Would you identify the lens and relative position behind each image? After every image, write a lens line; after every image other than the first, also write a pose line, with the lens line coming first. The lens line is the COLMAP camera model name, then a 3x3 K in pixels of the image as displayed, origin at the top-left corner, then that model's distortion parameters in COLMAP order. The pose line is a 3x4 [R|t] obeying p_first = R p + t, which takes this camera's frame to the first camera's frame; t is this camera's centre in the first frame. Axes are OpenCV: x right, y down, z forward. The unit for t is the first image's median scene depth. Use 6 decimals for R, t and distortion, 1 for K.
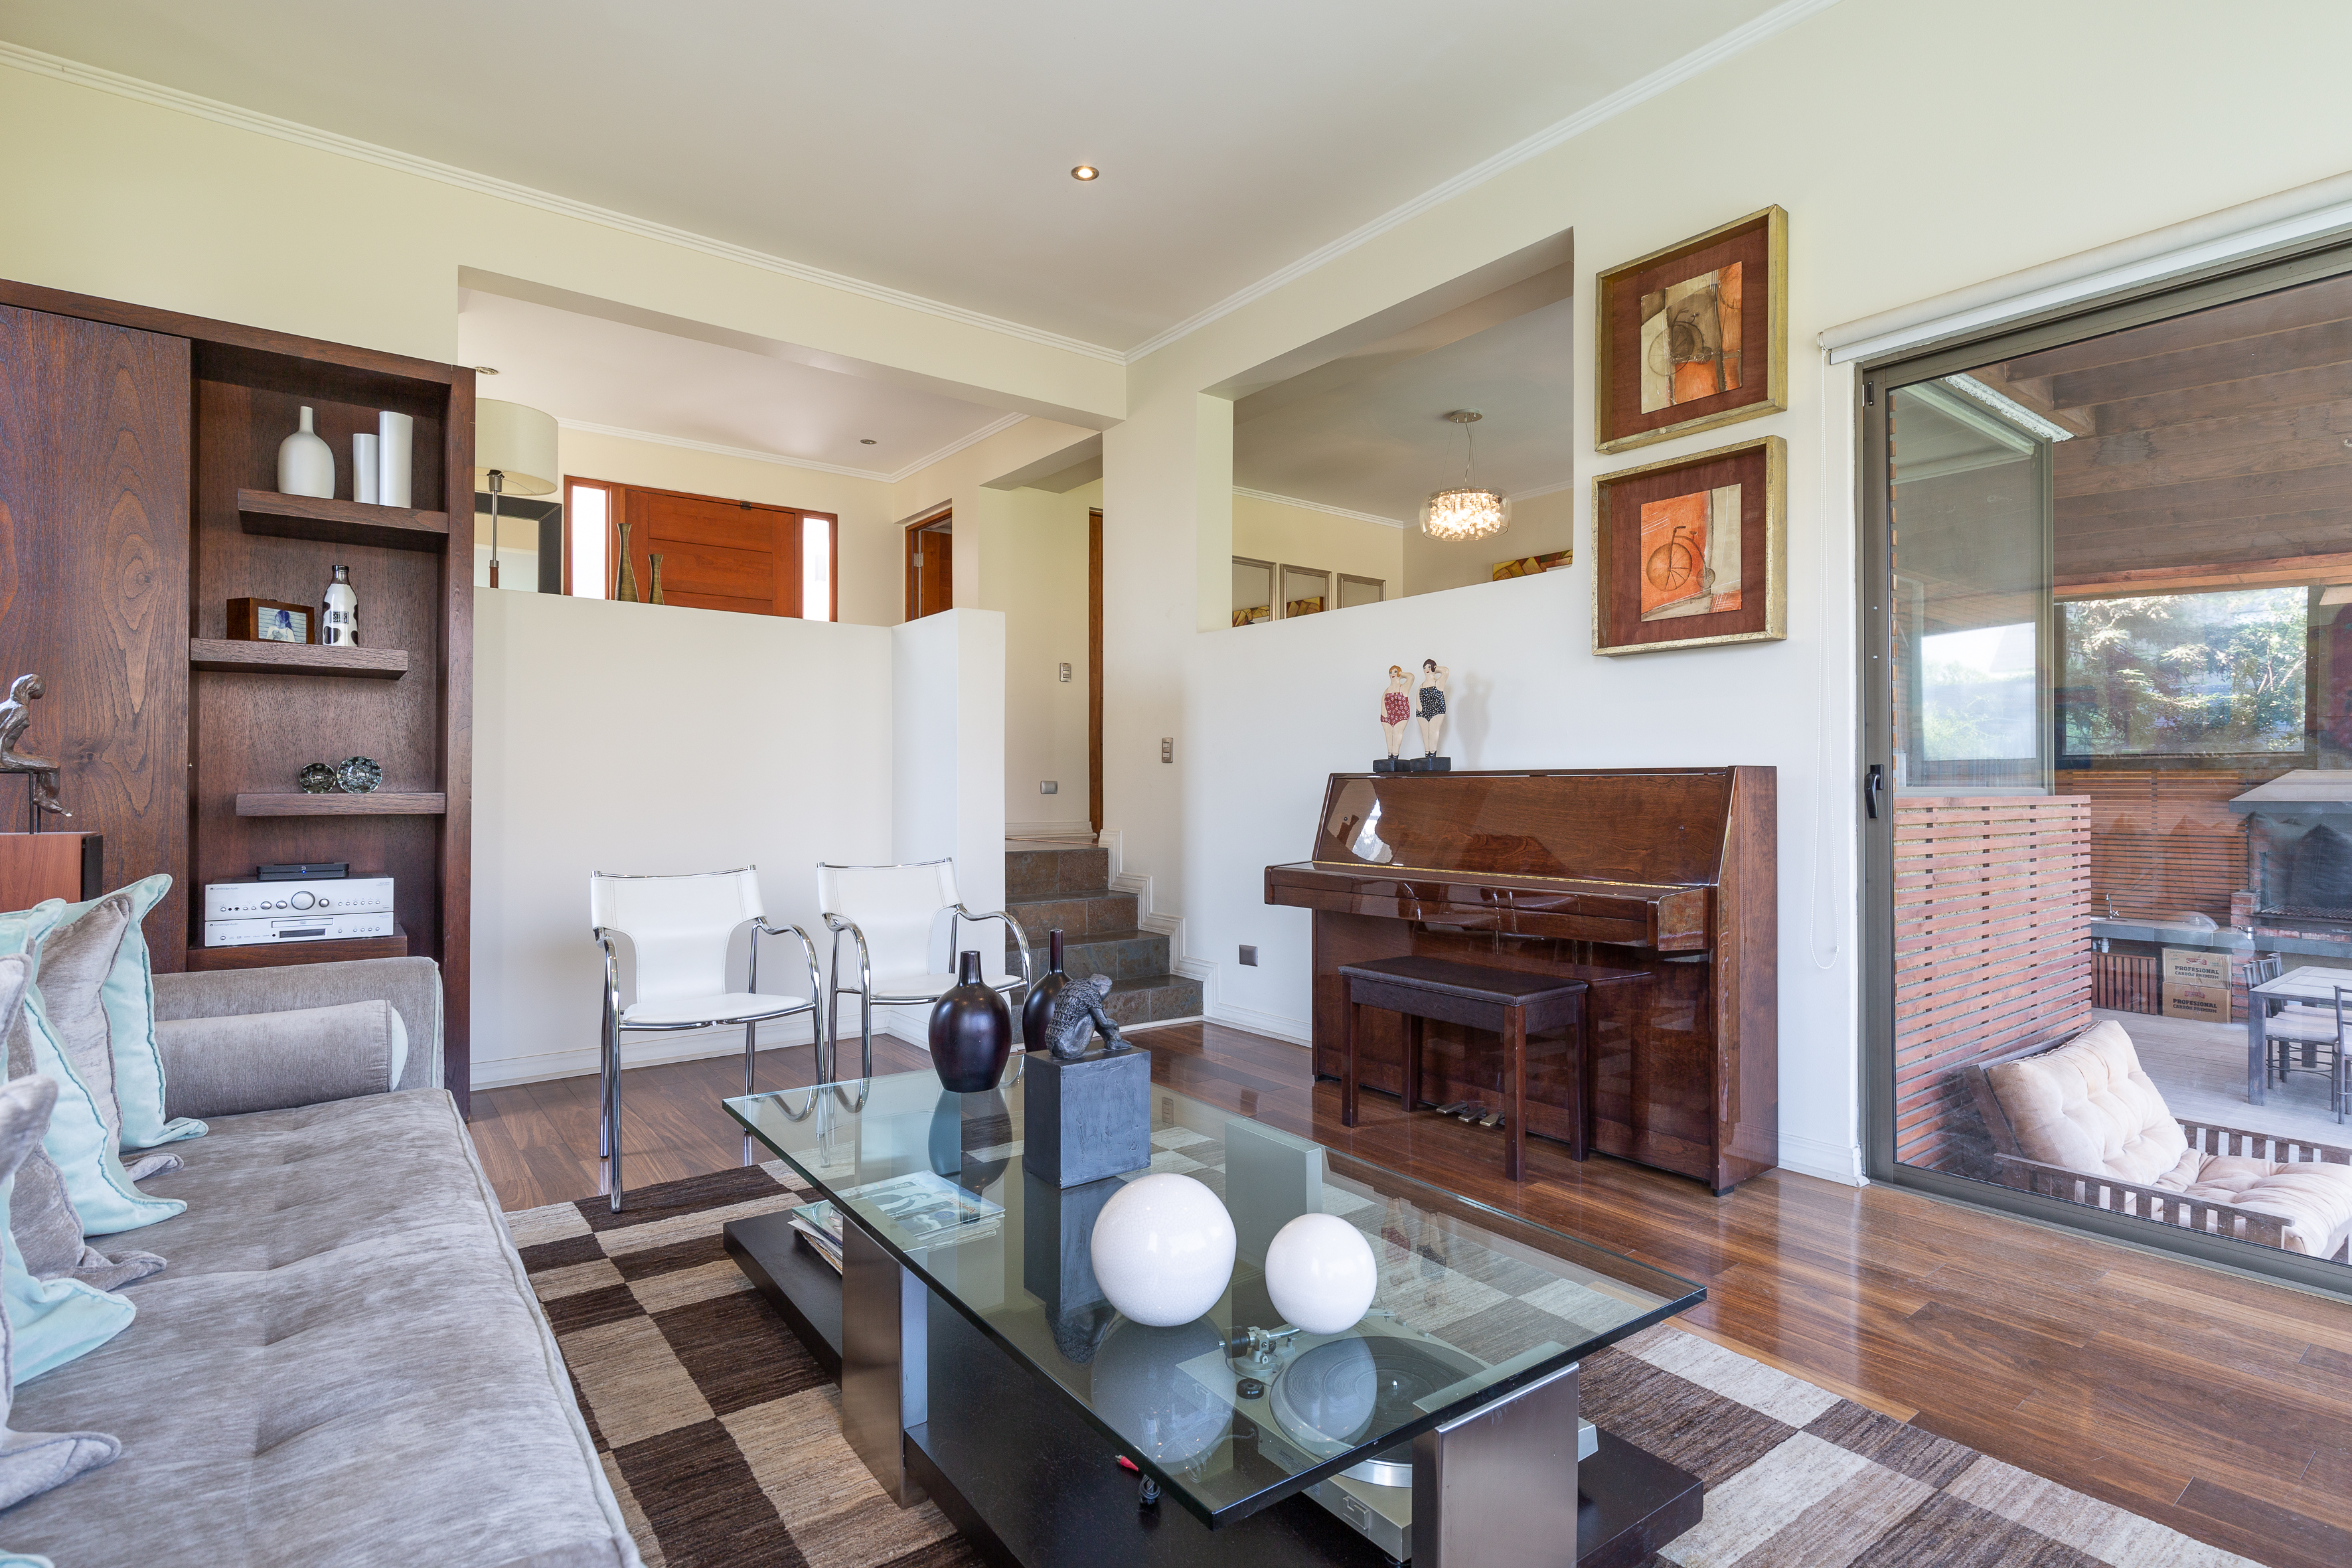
lens RADIAL K [[1163.5, 0, 1194.7], [0, 1163.5, 781.7], [0, 0, 1]] dist [0.004580, -0.006139]
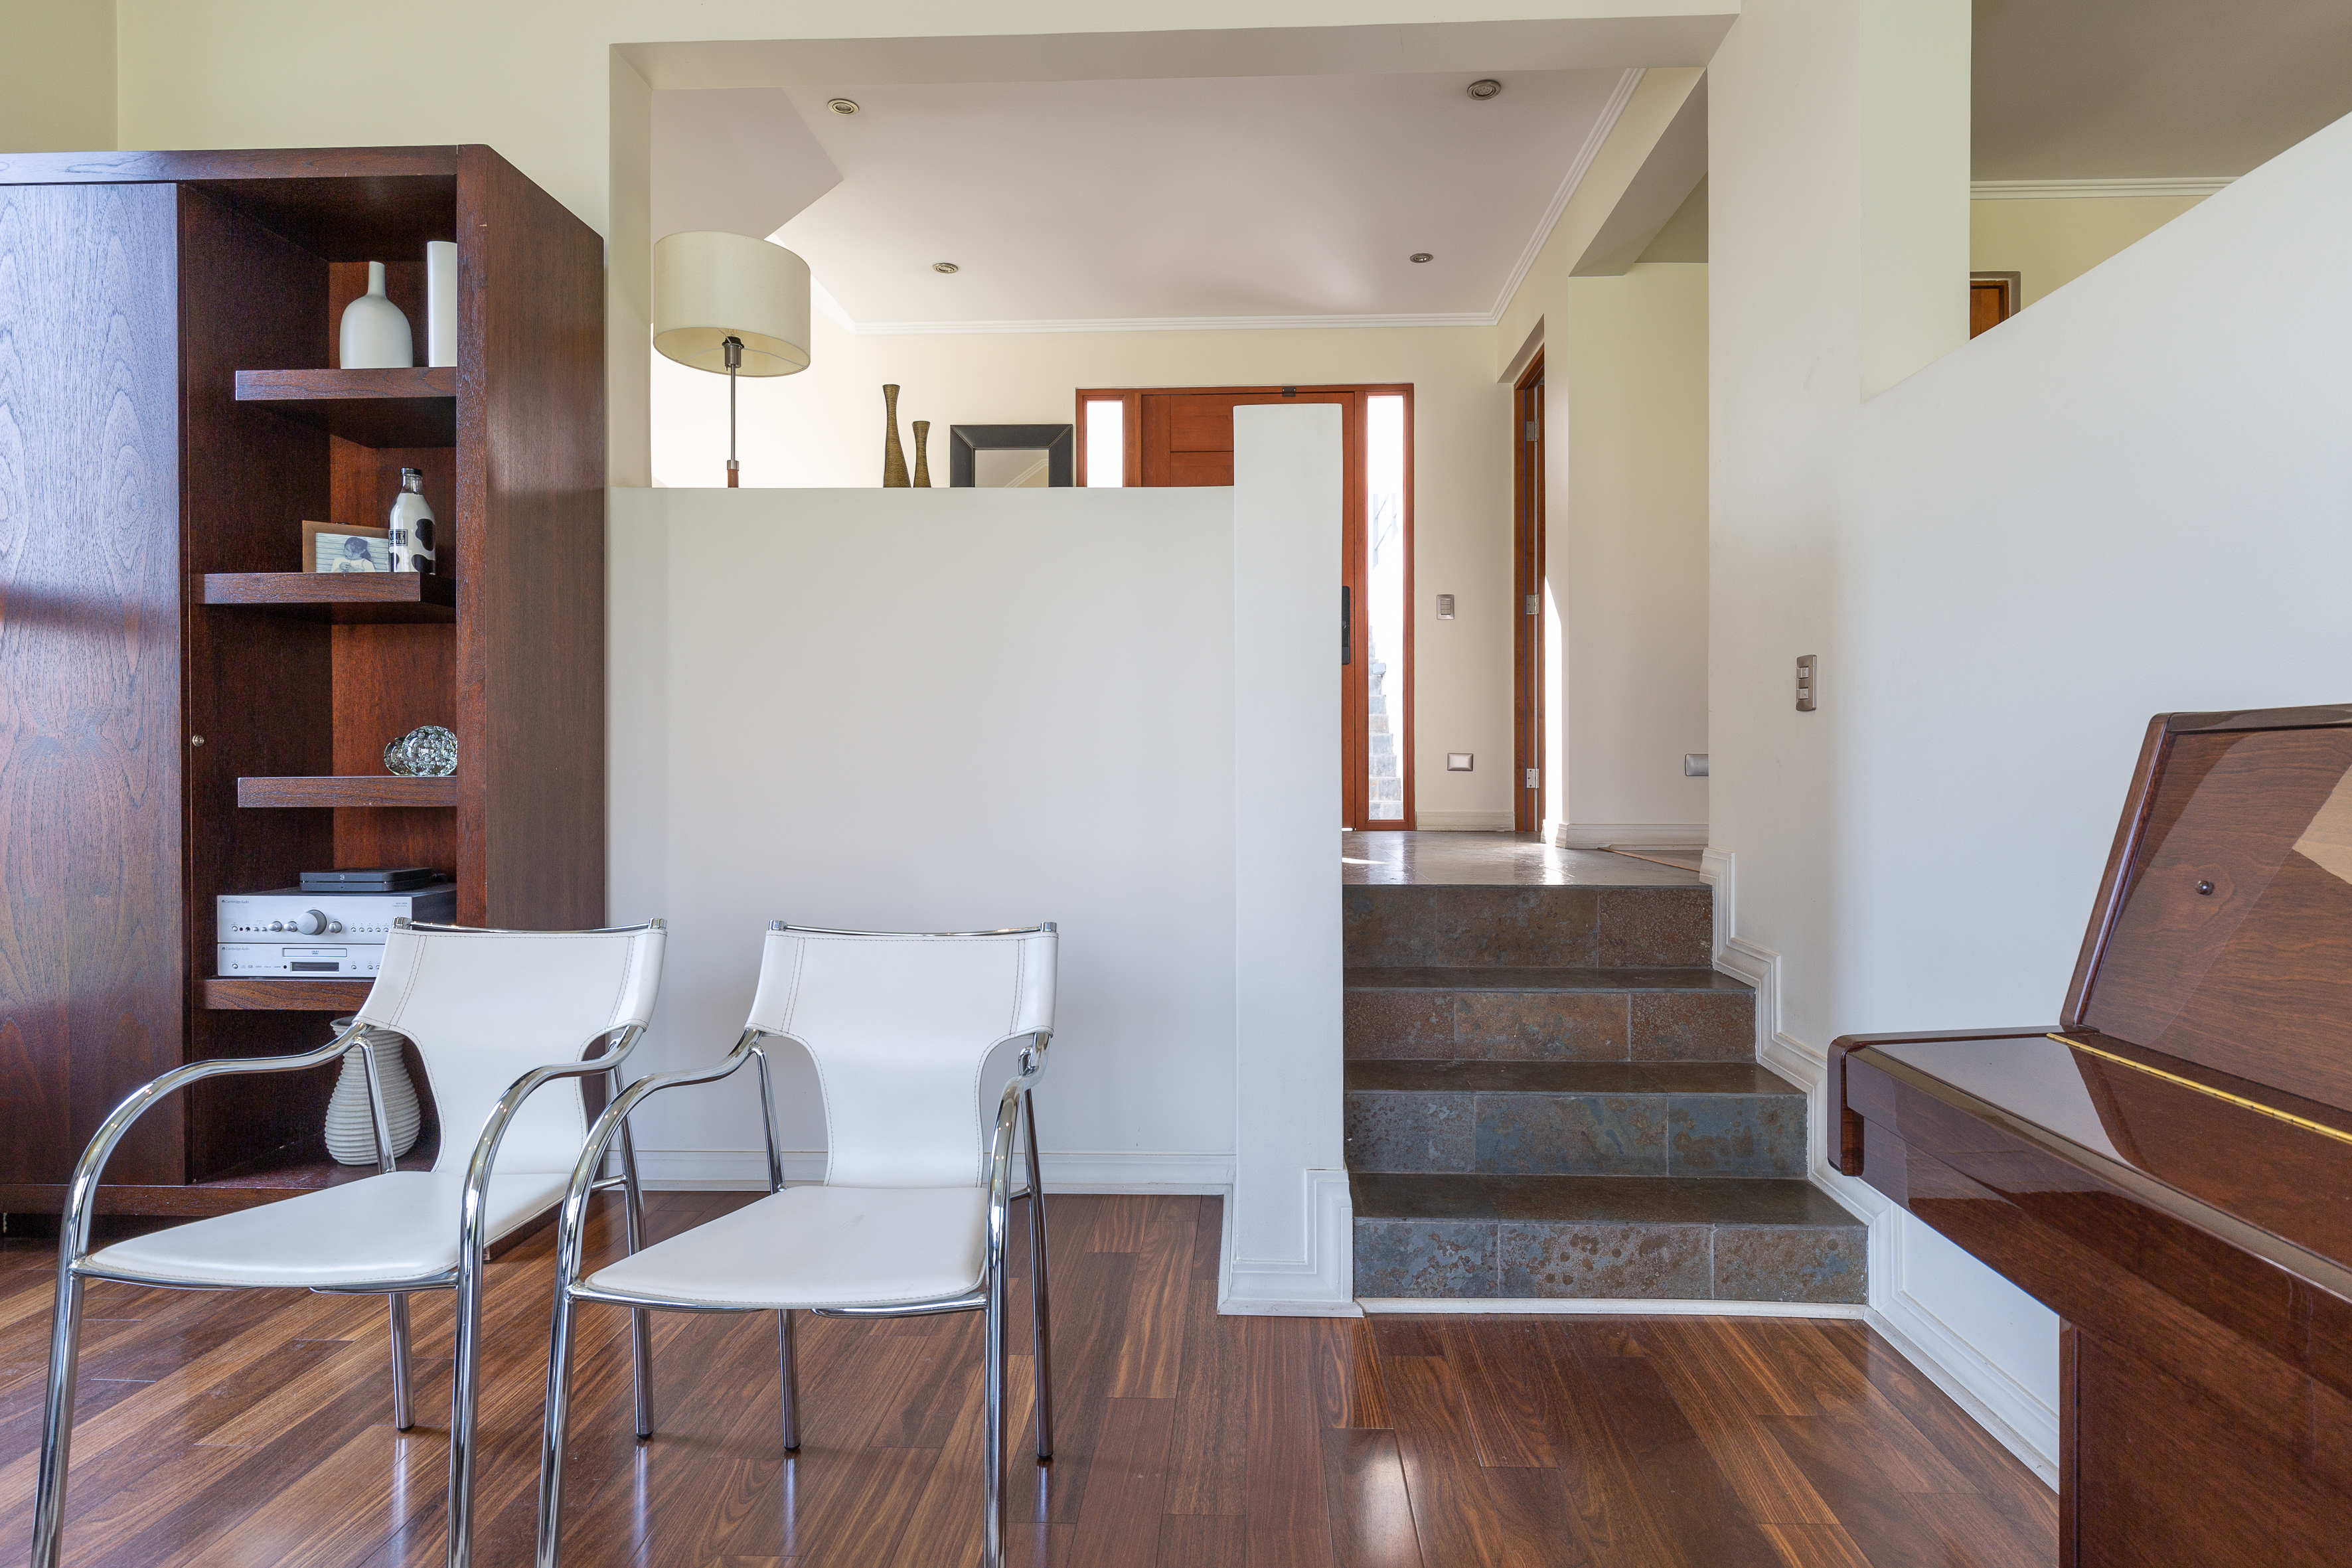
lens RADIAL K [[1163.5, 0, 1247.8], [0, 1163.5, 775.0], [0, 0, 1]] dist [0.004580, -0.006139]
pose [[0.768077, 0.005159, -0.640337, 0.103405], [0.004404, 0.999901, 0.013338, 0.001012], [0.640343, -0.013065, 0.767978, 0.529345]]
